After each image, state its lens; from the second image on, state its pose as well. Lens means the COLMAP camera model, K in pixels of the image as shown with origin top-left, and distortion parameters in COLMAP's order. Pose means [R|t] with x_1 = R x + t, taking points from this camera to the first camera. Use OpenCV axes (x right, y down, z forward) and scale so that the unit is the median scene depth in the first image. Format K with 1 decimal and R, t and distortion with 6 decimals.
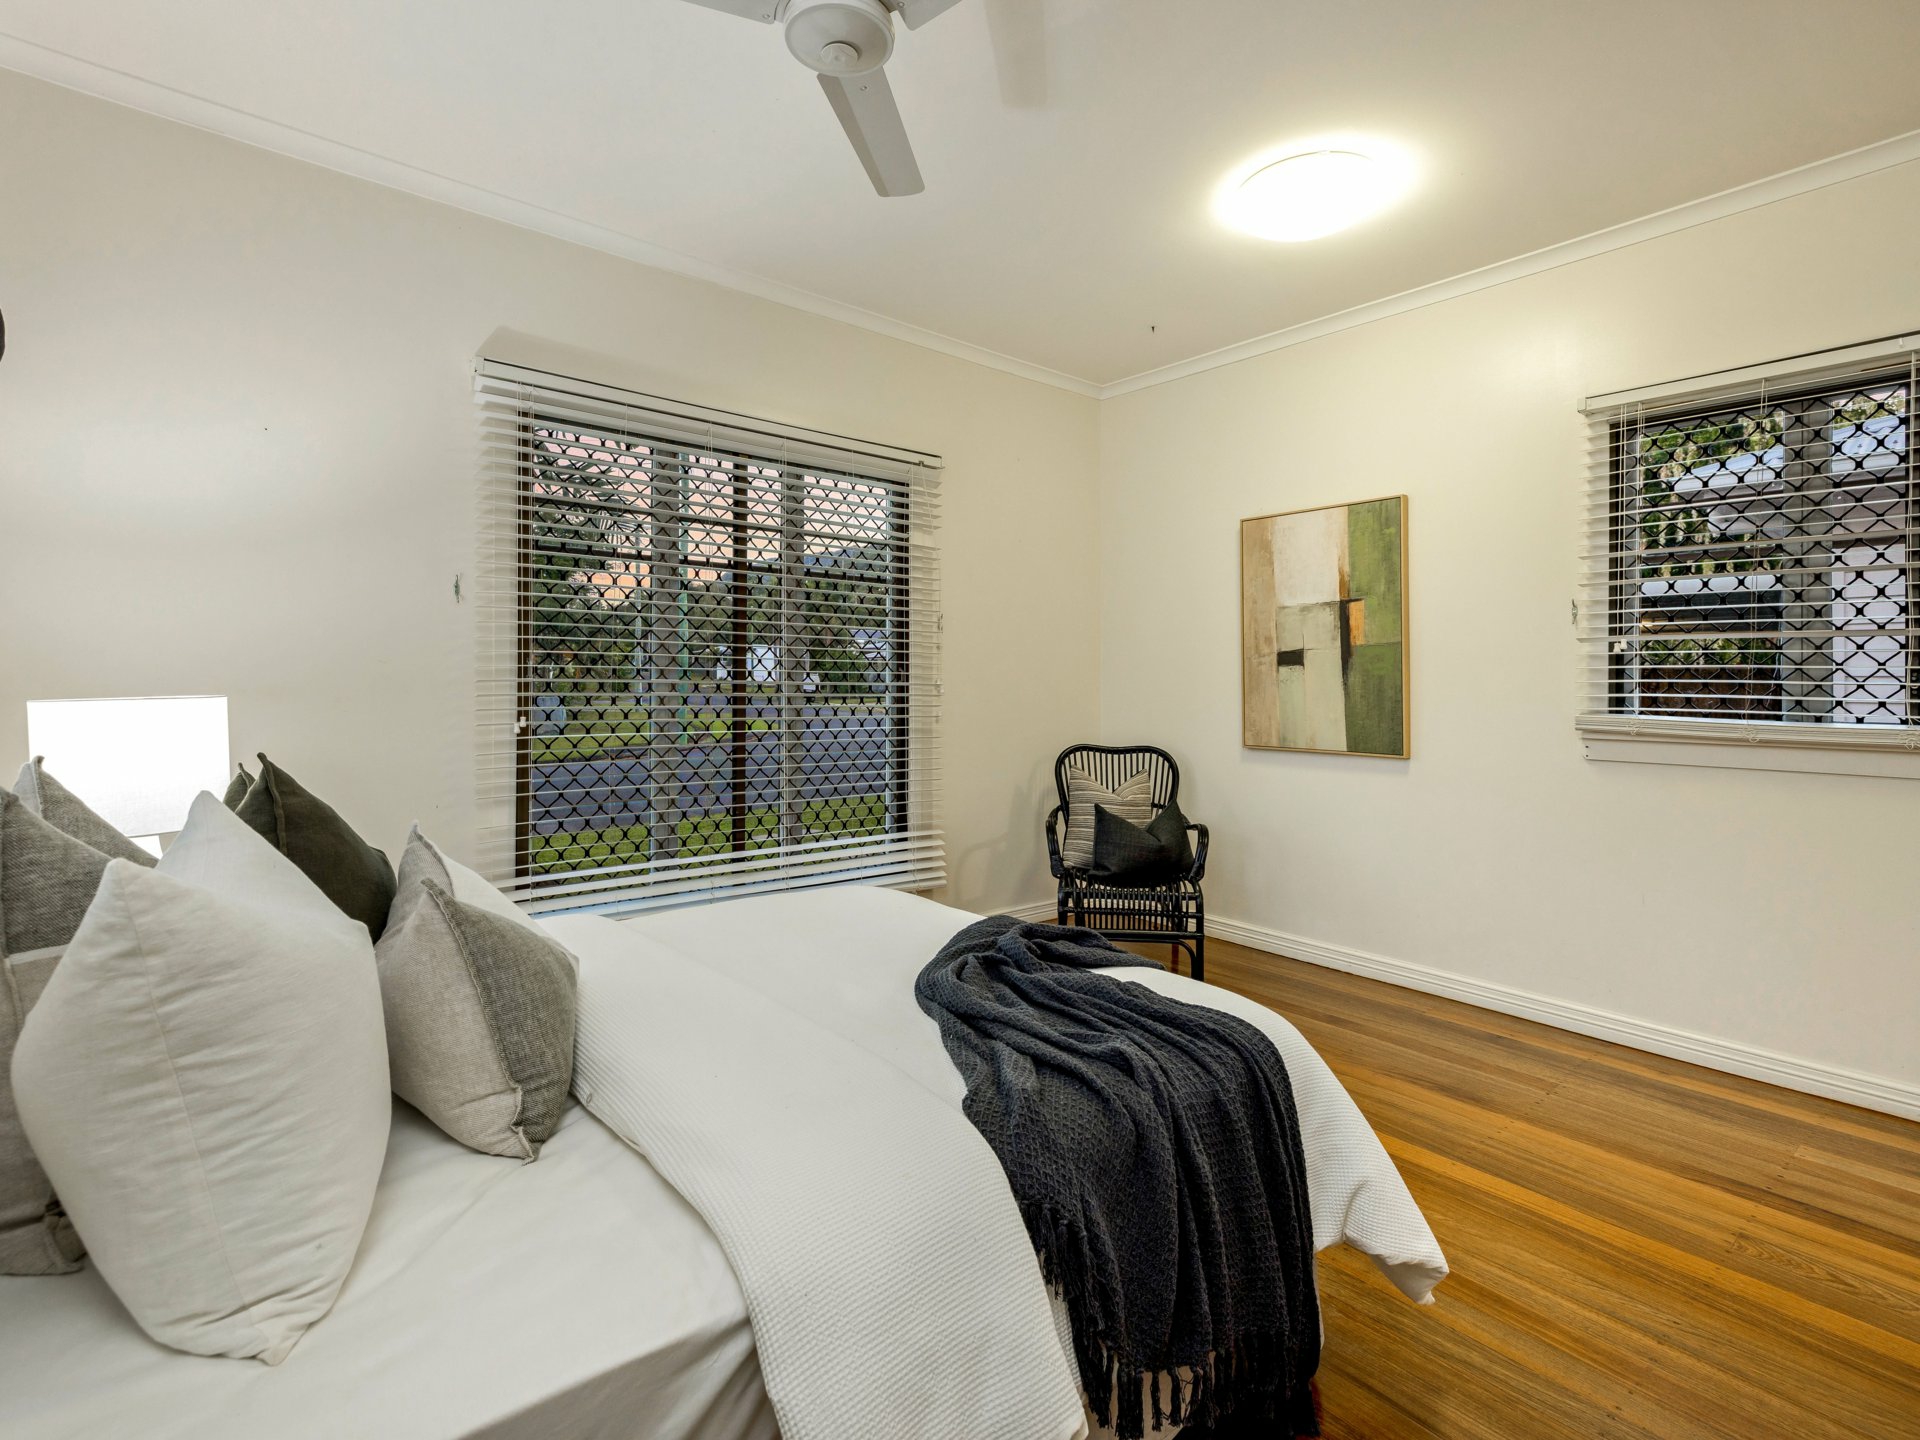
lens RADIAL K [[914.5, 0, 960.2], [0, 914.5, 689.5], [0, 0, 1]] dist [0.001141, 0.000341]
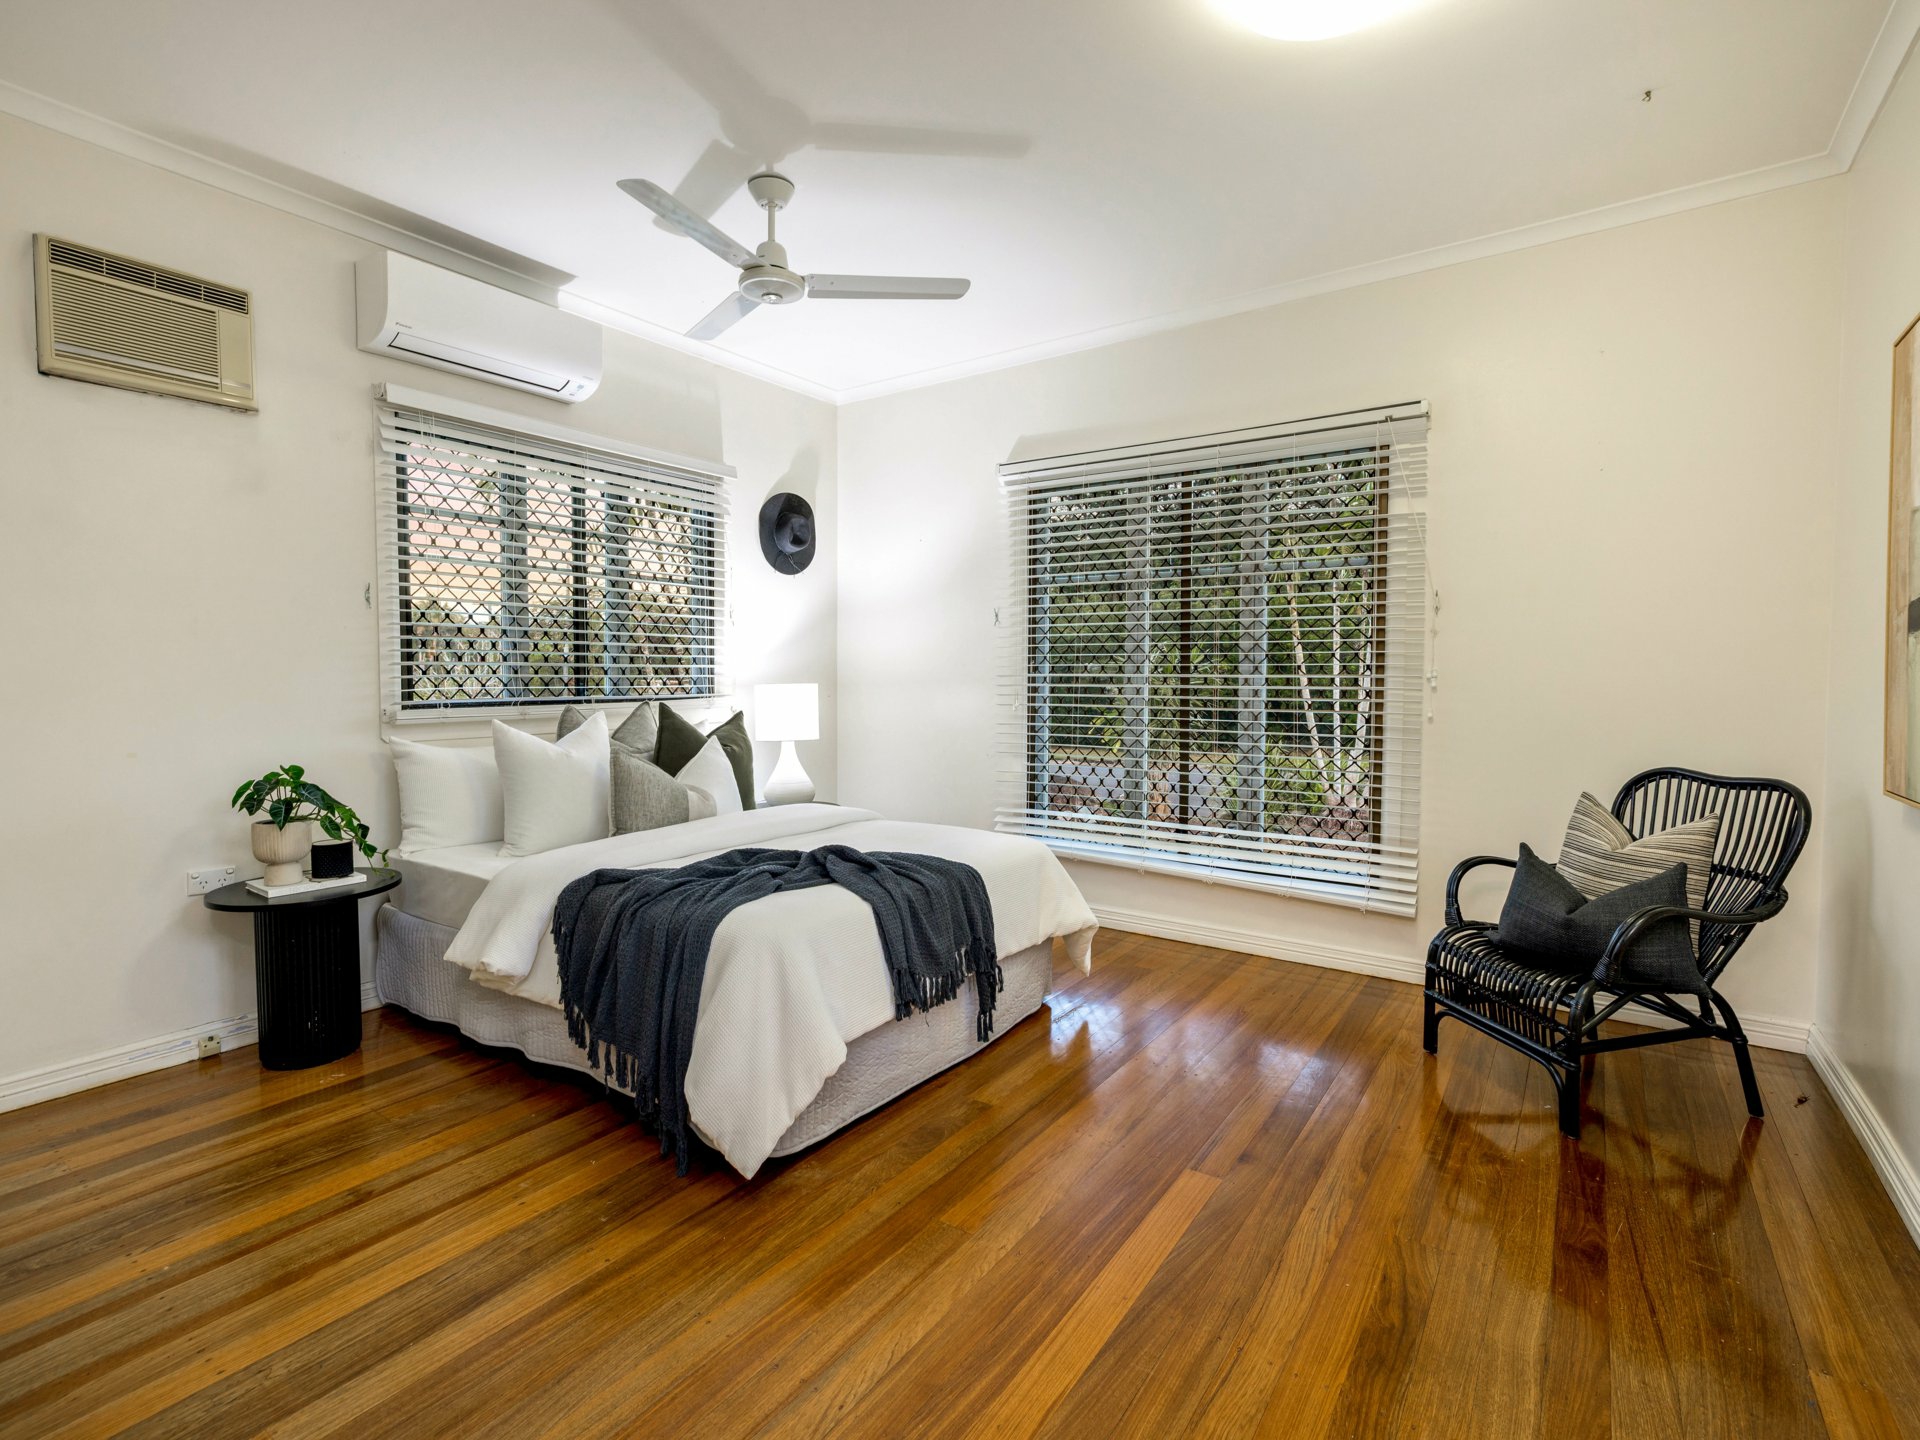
lens RADIAL K [[914.5, 0, 960.2], [0, 914.5, 689.5], [0, 0, 1]] dist [0.001141, 0.000341]
pose [[0.270495, -0.001816, -0.962720, 0.768238], [-0.019486, 0.999783, -0.007361, 0.024703], [0.962524, 0.020751, 0.270401, 0.425304]]
